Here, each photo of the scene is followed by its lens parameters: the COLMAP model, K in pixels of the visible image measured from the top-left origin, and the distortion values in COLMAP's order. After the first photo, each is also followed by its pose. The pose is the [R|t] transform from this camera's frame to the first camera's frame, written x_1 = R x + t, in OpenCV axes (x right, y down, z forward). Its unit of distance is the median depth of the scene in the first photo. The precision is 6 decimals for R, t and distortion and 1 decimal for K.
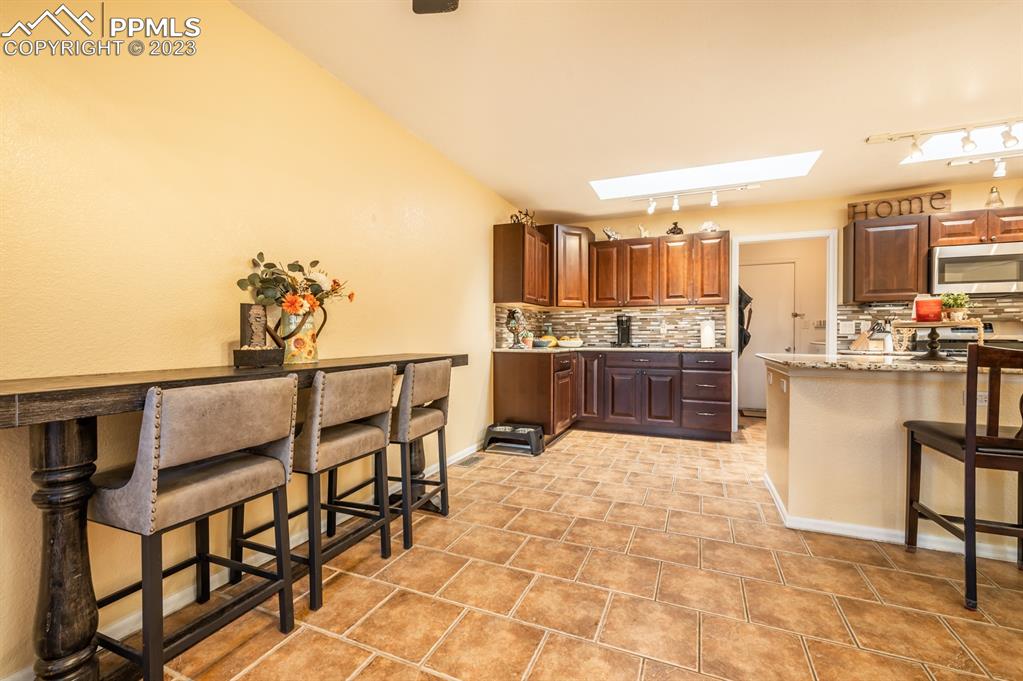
lens RADIAL K [[429.1, 0, 511.5], [0, 429.1, 340.5], [0, 0, 1]] dist [-0.000523, -0.000139]
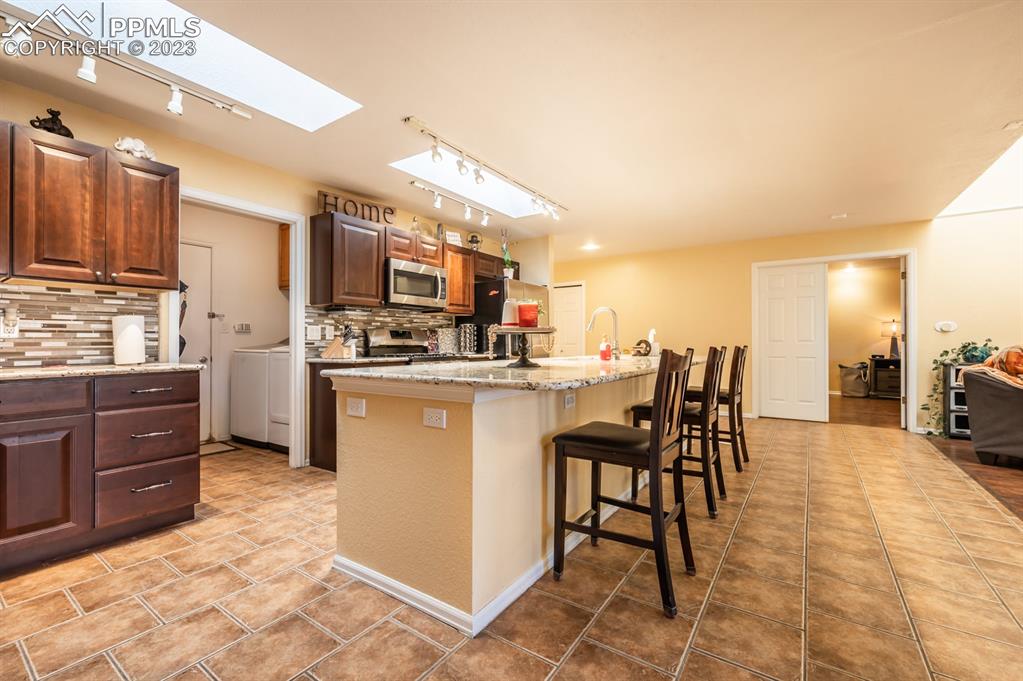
lens RADIAL K [[429.1, 0, 511.5], [0, 429.1, 340.5], [0, 0, 1]] dist [-0.000523, -0.000139]
pose [[0.197607, 0.001716, 0.980280, 0.009644], [0.013472, 0.999899, -0.004466, -0.005243], [-0.980189, 0.014089, 0.197564, 0.474052]]
